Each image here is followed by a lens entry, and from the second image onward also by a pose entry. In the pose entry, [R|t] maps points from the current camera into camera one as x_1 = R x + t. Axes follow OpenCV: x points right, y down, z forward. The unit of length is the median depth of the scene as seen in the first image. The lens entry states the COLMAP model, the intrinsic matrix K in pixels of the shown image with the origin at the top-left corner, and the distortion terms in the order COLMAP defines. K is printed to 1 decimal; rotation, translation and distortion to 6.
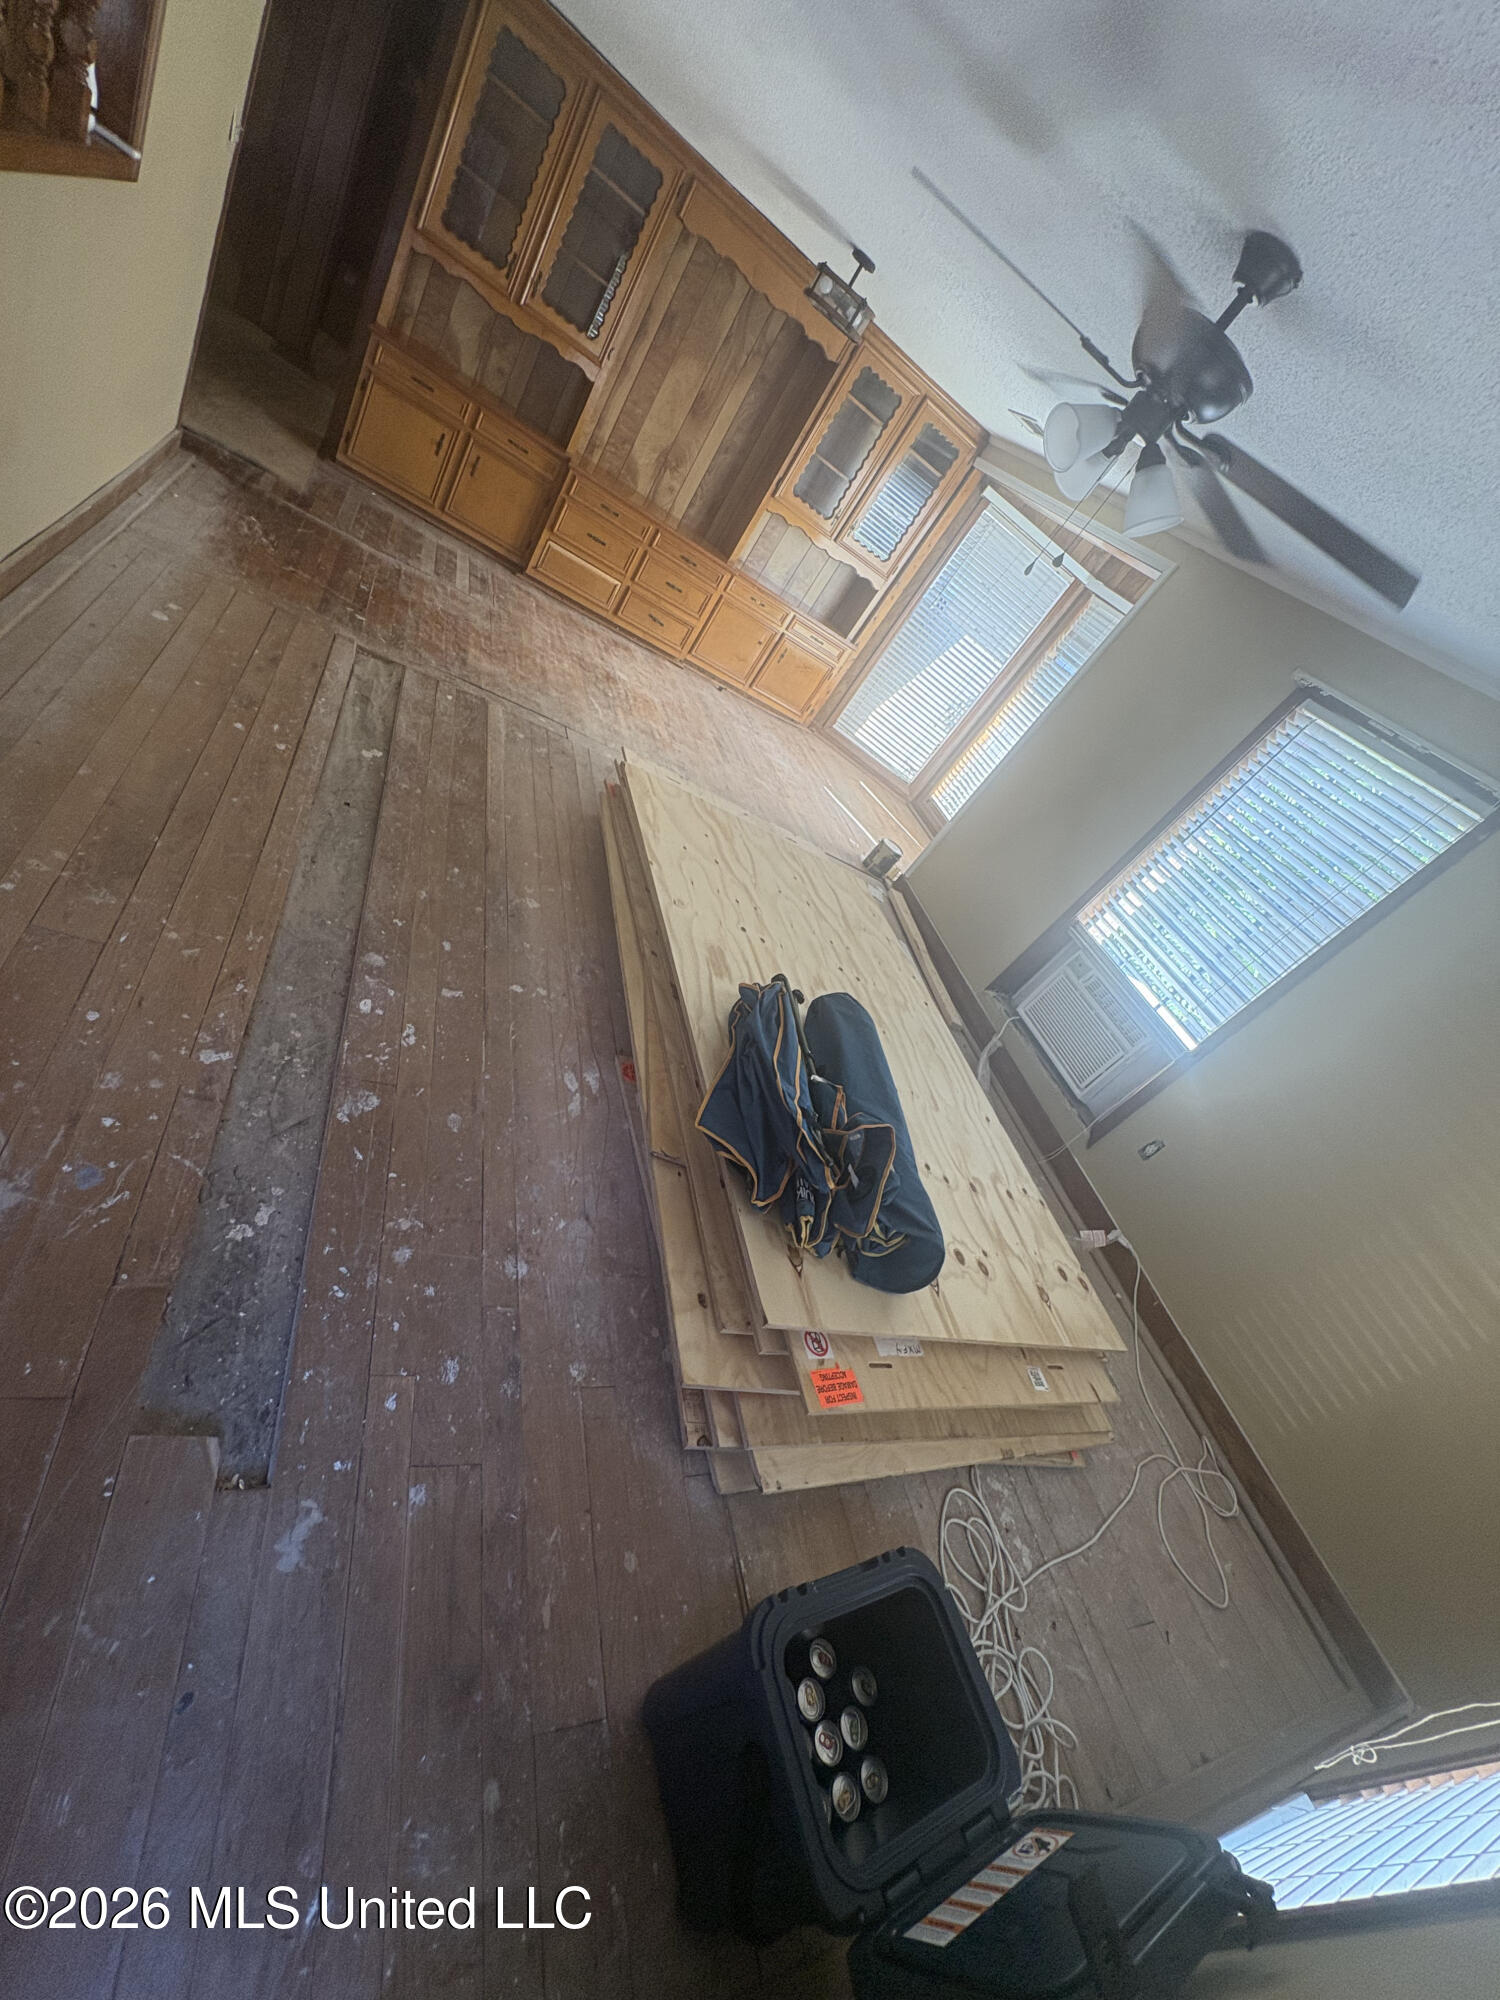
lens RADIAL K [[804.0, 0, 750.0], [0, 804.0, 1000.0], [0, 0, 1]] dist [0.001048, 0.000660]
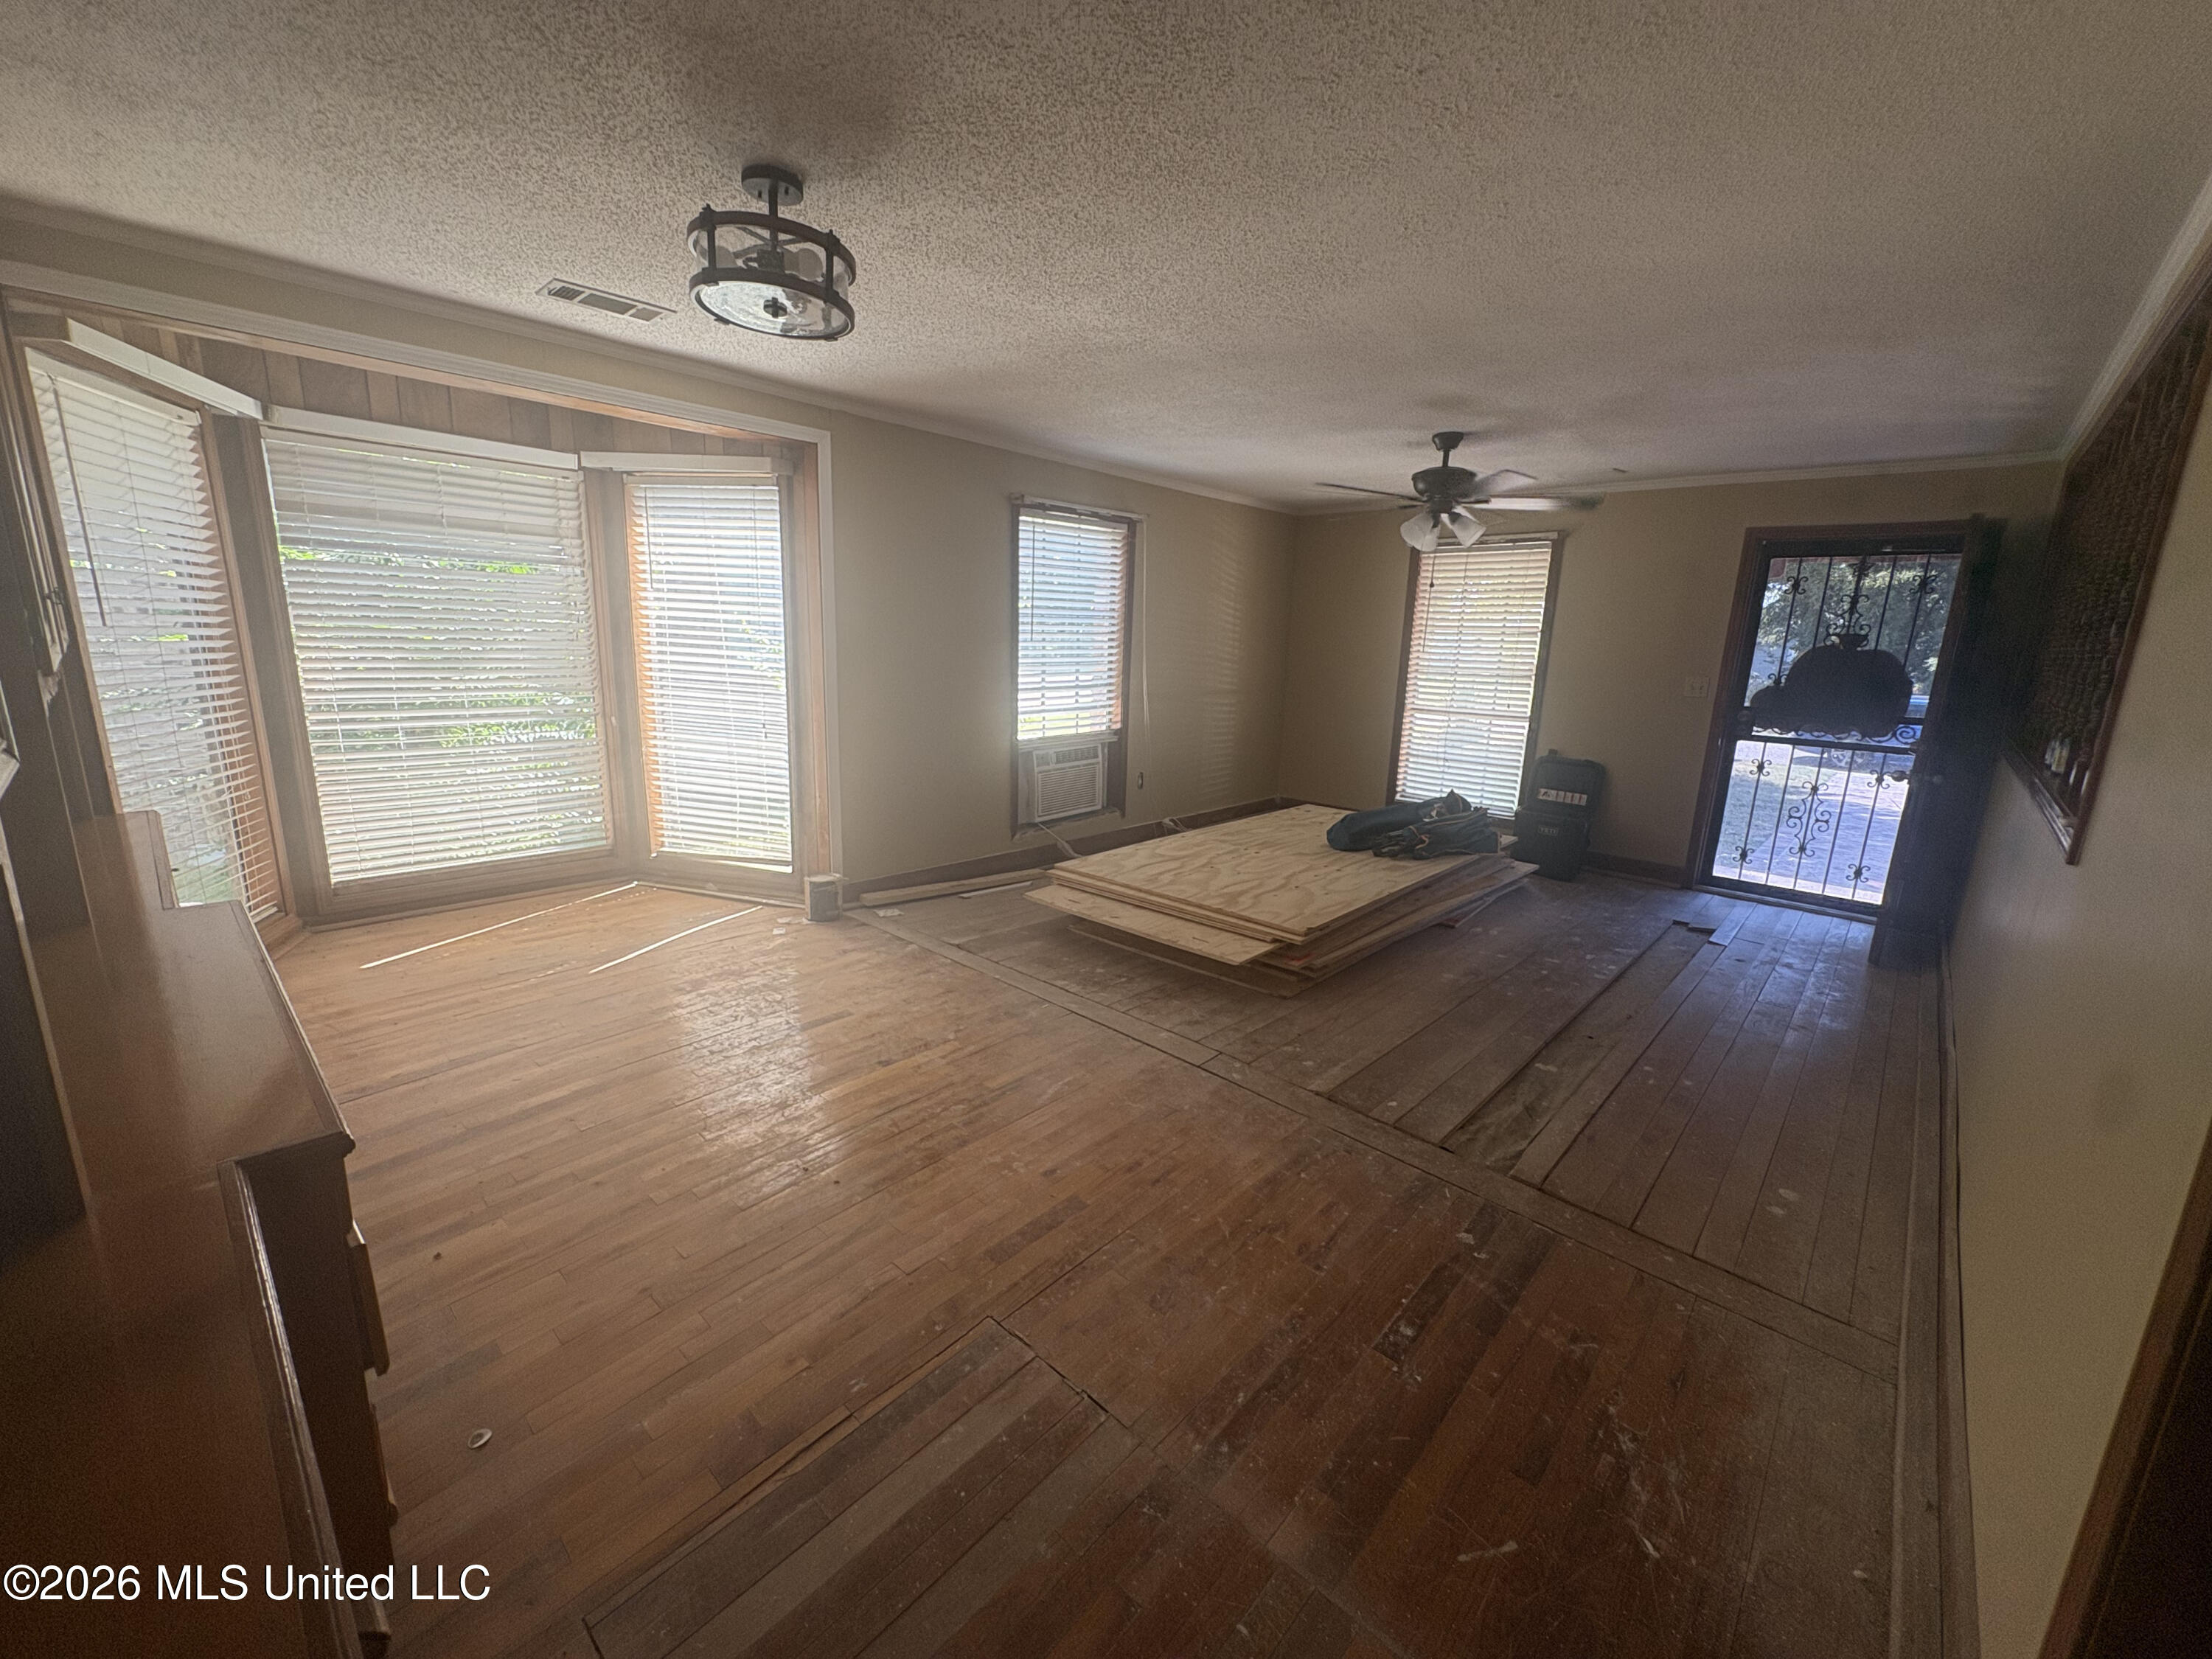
lens RADIAL K [[884.1, 0, 1106.0], [0, 884.1, 829.5], [0, 0, 1]] dist [0.000208, -0.000023]
pose [[-0.411231, -0.712065, 0.569081, -0.514050], [0.250195, 0.512162, 0.821641, -1.148507], [-0.876523, 0.480265, -0.032462, 1.071018]]
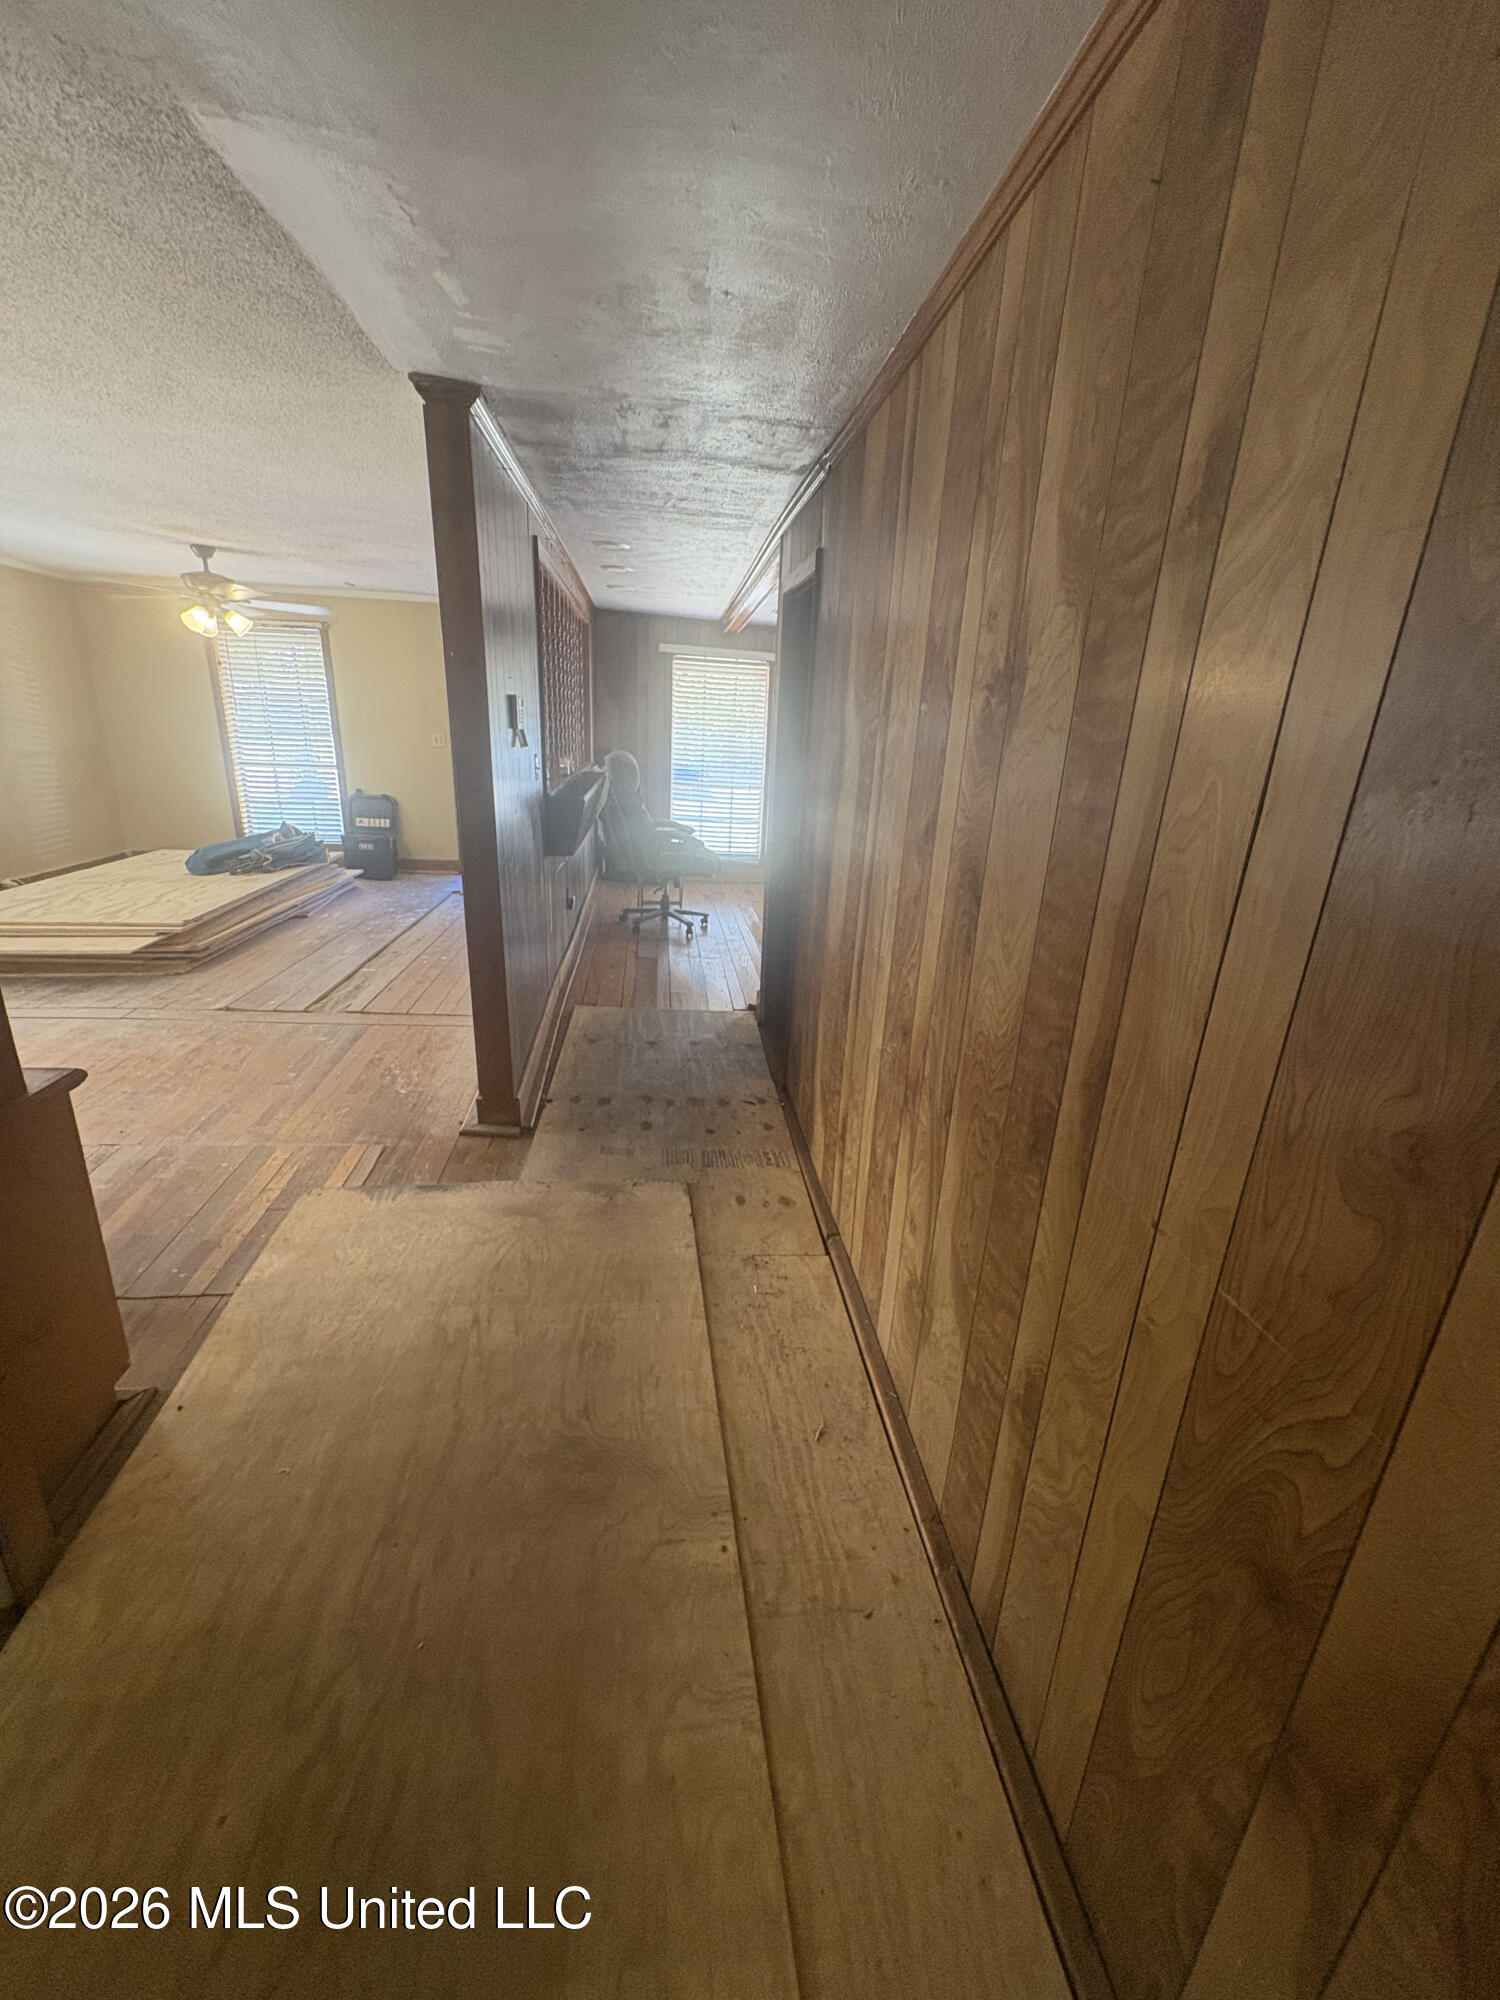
lens RADIAL K [[799.4, 0, 750.0], [0, 799.4, 1000.0], [0, 0, 1]] dist [0.000208, -0.000023]
pose [[-0.793655, -0.605332, -0.060704, -0.810500], [-0.374379, 0.407313, 0.833028, -1.527294], [-0.479533, 0.683864, -0.549890, 1.234679]]
